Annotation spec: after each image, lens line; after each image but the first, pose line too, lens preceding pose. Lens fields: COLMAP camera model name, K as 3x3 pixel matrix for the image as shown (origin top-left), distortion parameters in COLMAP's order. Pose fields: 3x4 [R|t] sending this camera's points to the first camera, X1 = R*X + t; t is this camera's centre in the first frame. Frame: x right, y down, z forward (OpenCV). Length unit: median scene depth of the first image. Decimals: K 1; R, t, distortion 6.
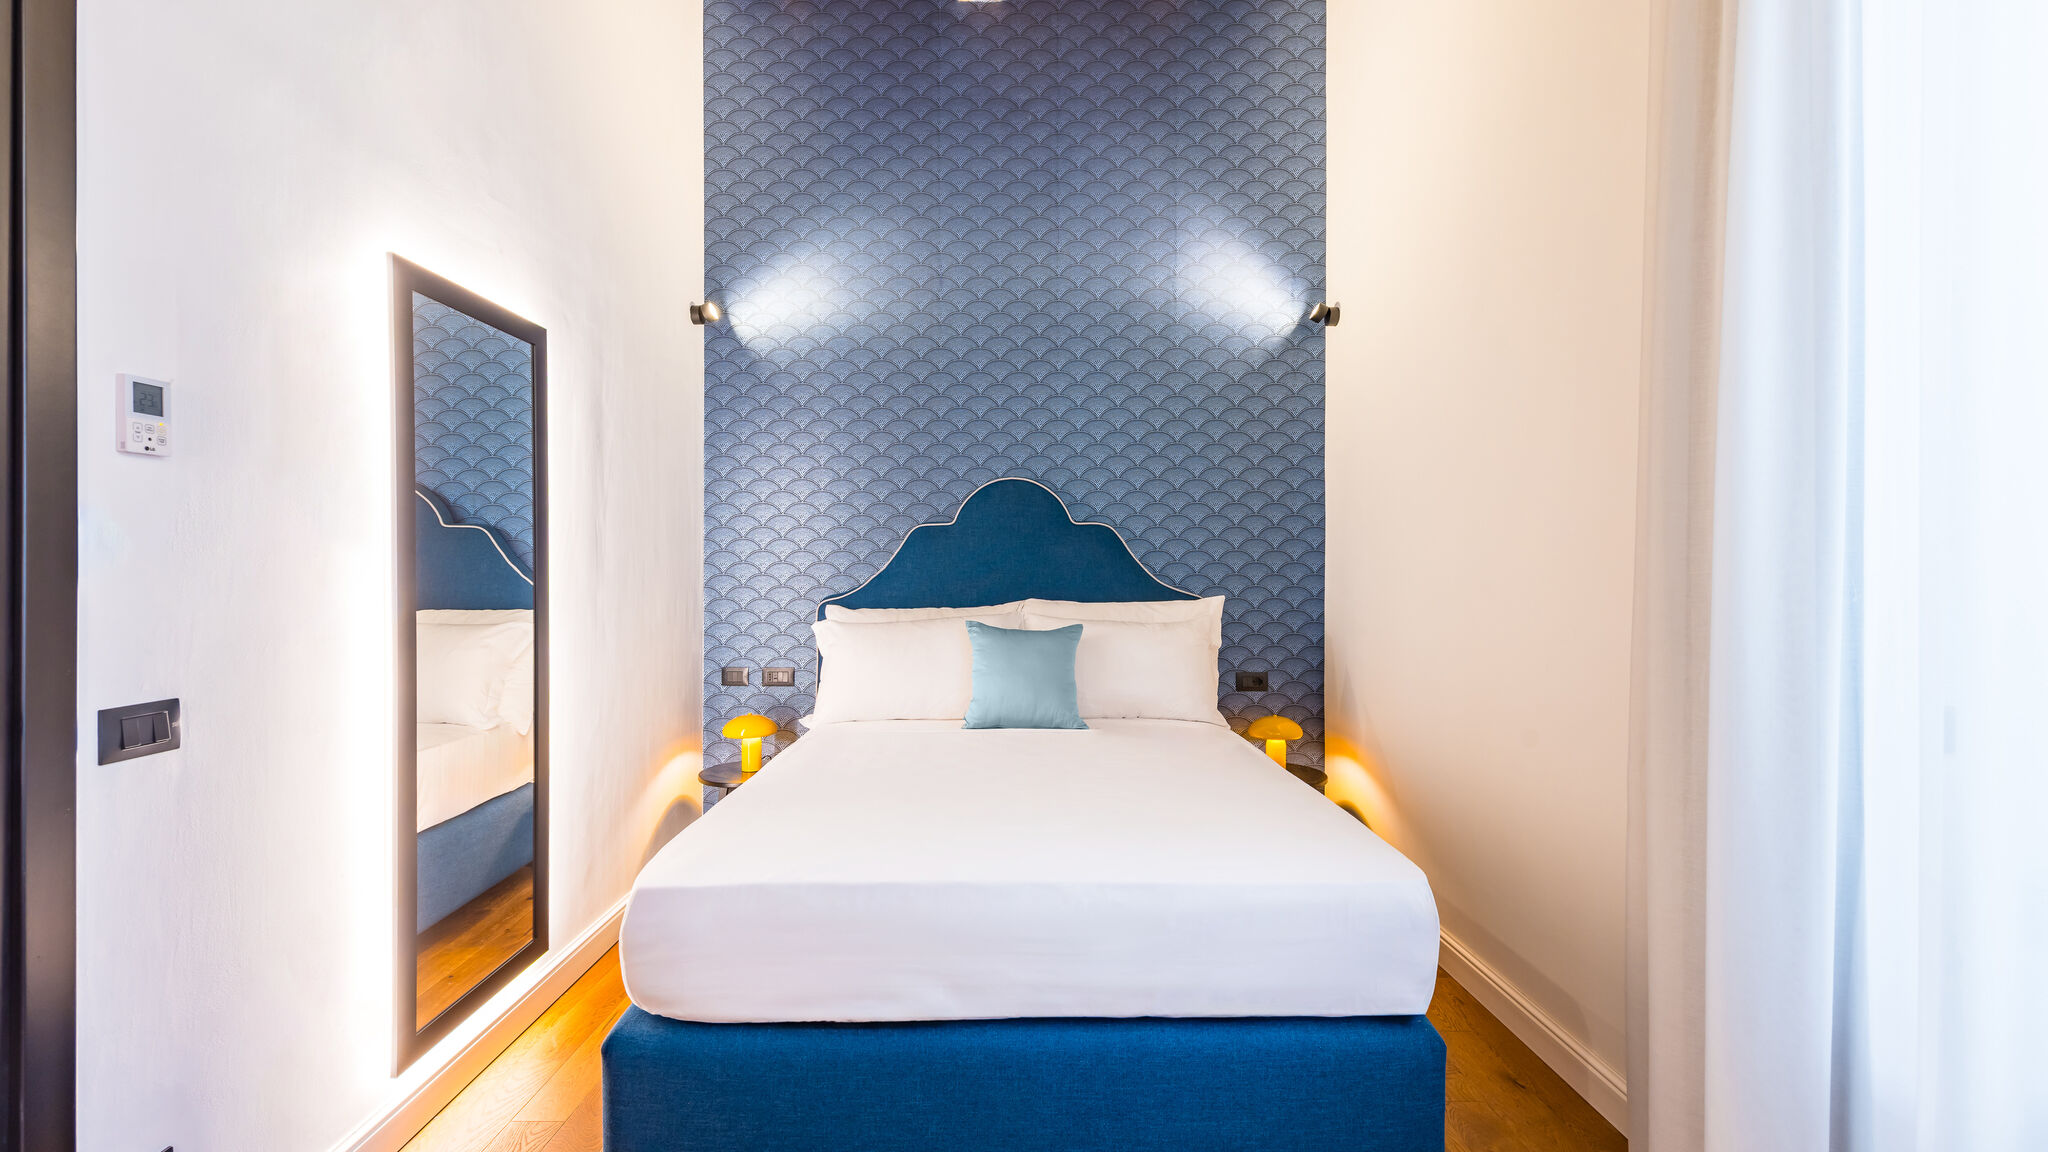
lens RADIAL K [[851.9, 0, 1031.7], [0, 851.9, 581.7], [0, 0, 1]] dist [0.009183, 0.000154]
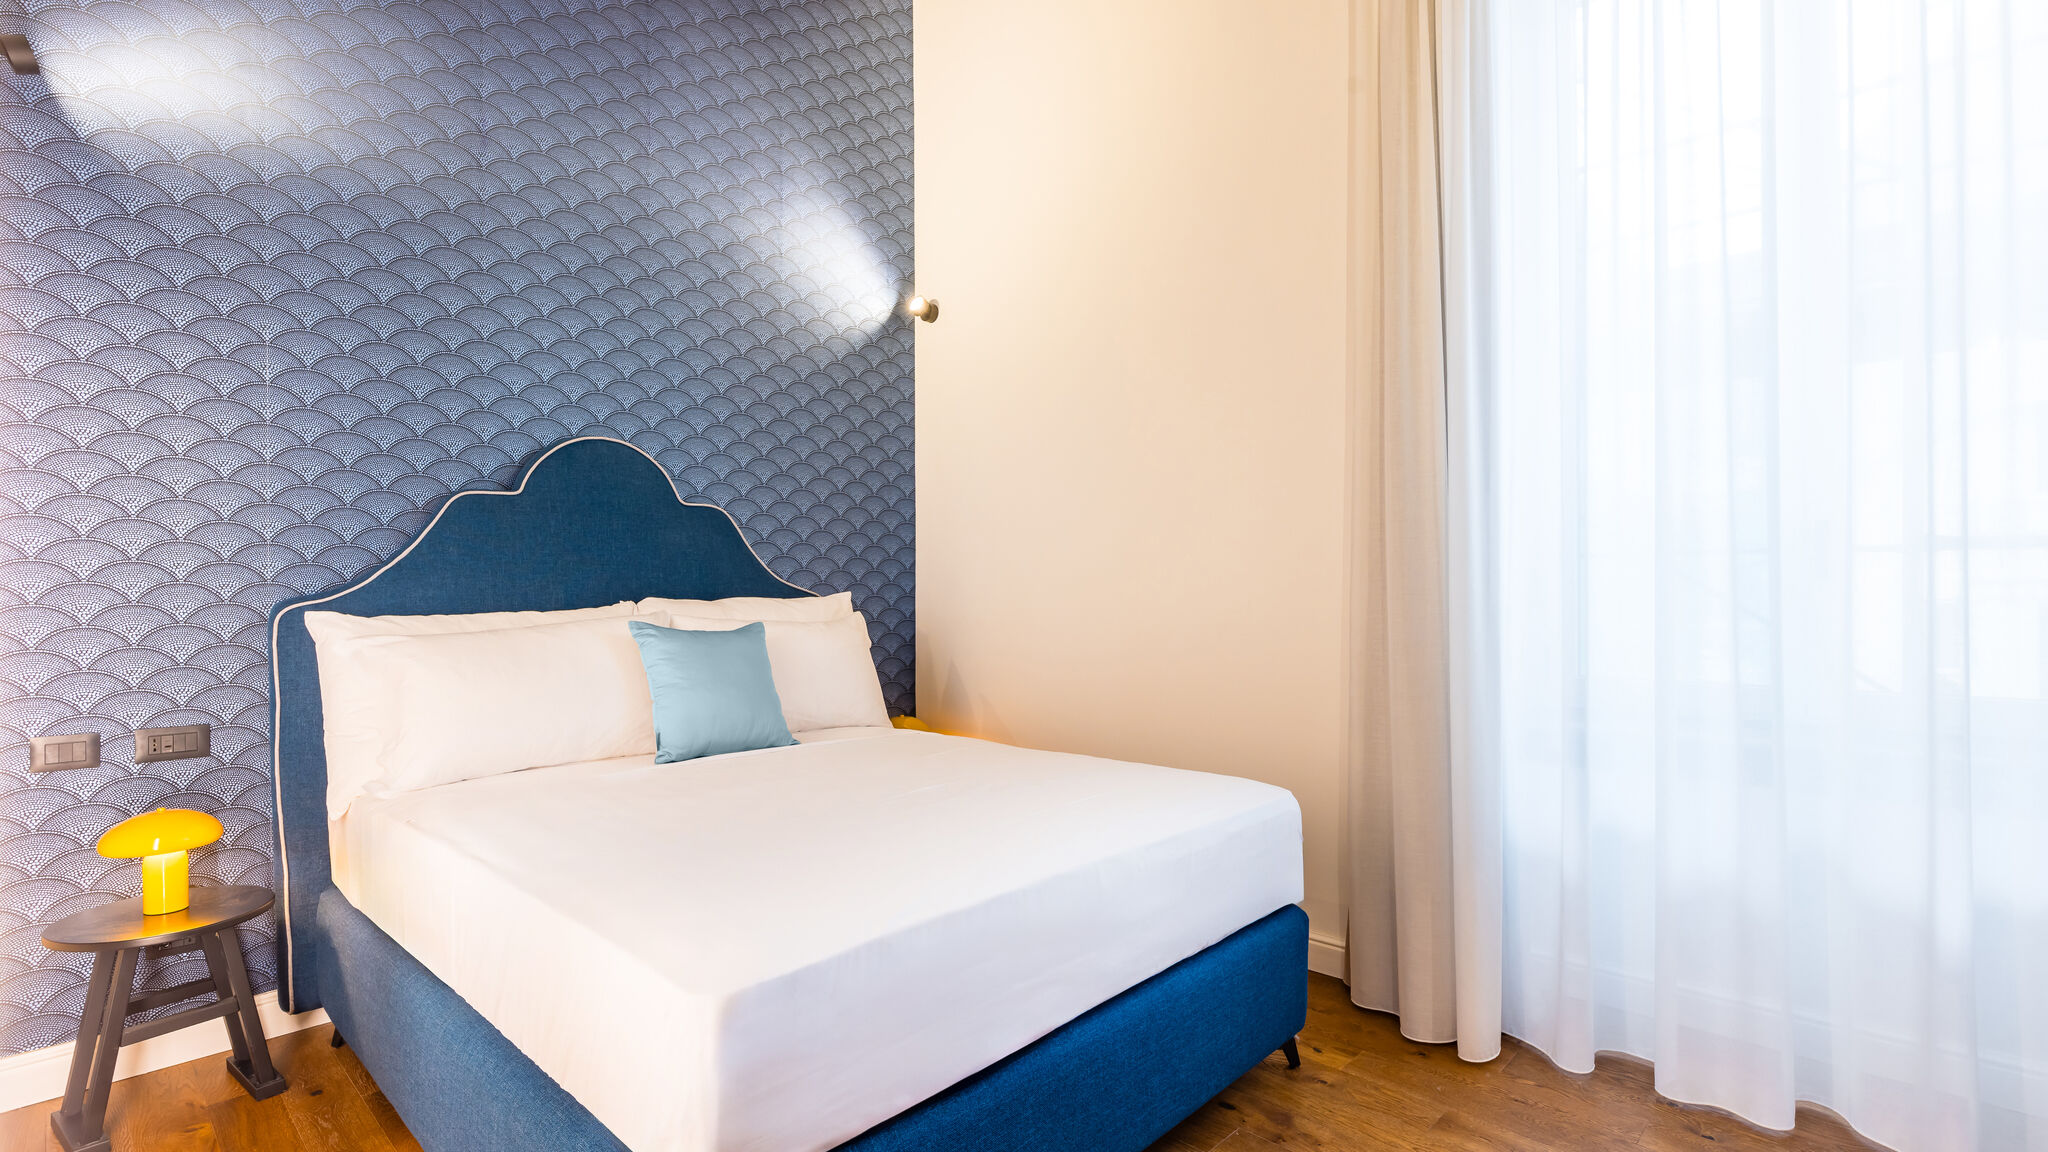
lens RADIAL K [[954.0, 0, 1031.0], [0, 954.0, 605.9], [0, 0, 1]] dist [0.000848, -0.000918]
pose [[0.678821, -0.016574, 0.734117, -0.379568], [0.019942, 0.999793, 0.004132, 0.029497], [-0.734033, 0.011835, 0.679011, 0.152986]]
